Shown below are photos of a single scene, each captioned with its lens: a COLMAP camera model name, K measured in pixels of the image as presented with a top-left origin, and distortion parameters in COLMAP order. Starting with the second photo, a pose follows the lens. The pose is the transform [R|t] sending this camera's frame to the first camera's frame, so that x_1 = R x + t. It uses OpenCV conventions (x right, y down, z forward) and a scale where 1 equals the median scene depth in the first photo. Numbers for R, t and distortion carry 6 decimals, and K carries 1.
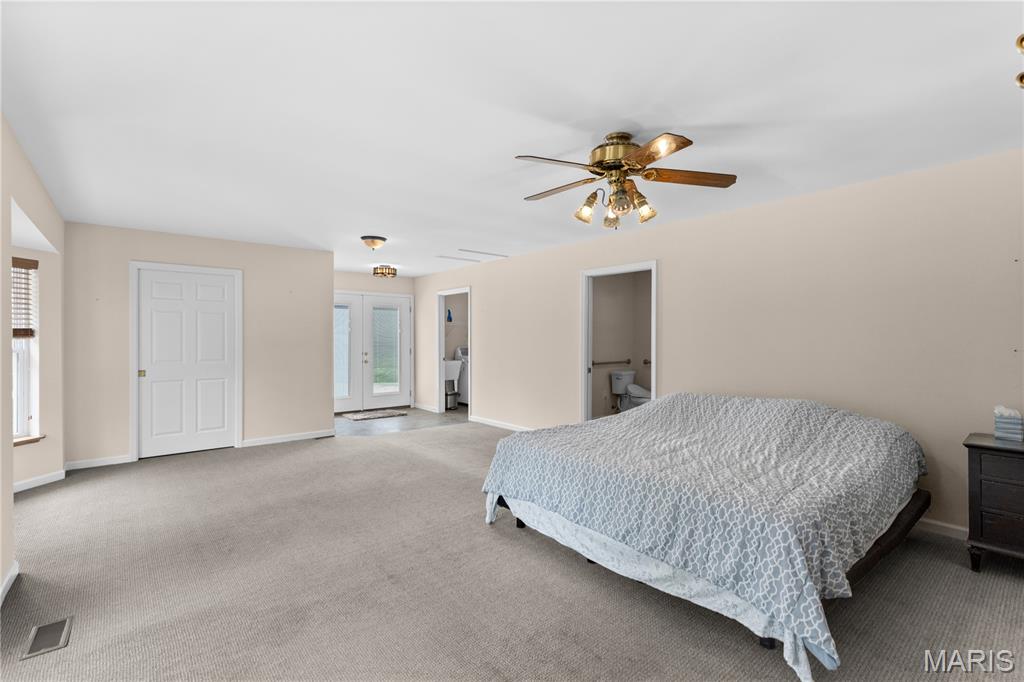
lens RADIAL K [[466.6, 0, 513.0], [0, 466.6, 340.0], [0, 0, 1]] dist [0.000407, 0.000994]
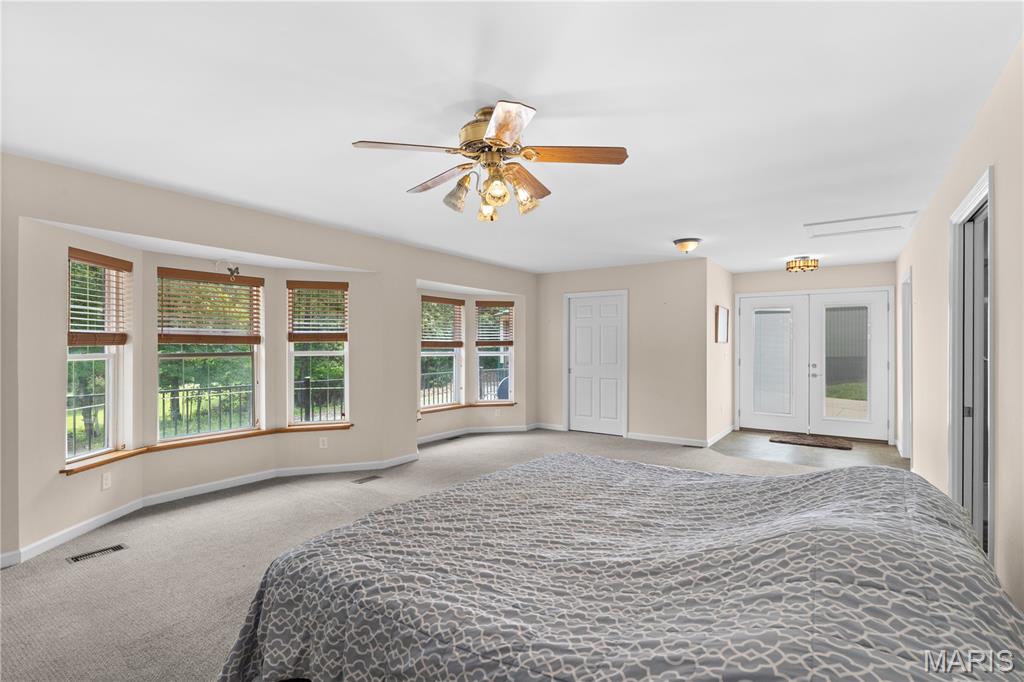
lens RADIAL K [[474.1, 0, 514.8], [0, 474.1, 351.1], [0, 0, 1]] dist [0.000159, 0.000047]
pose [[0.253450, 0.008452, -0.967312, 0.524671], [-0.004985, 0.999960, 0.007431, -0.000078], [0.967336, 0.002938, 0.253482, 0.418987]]
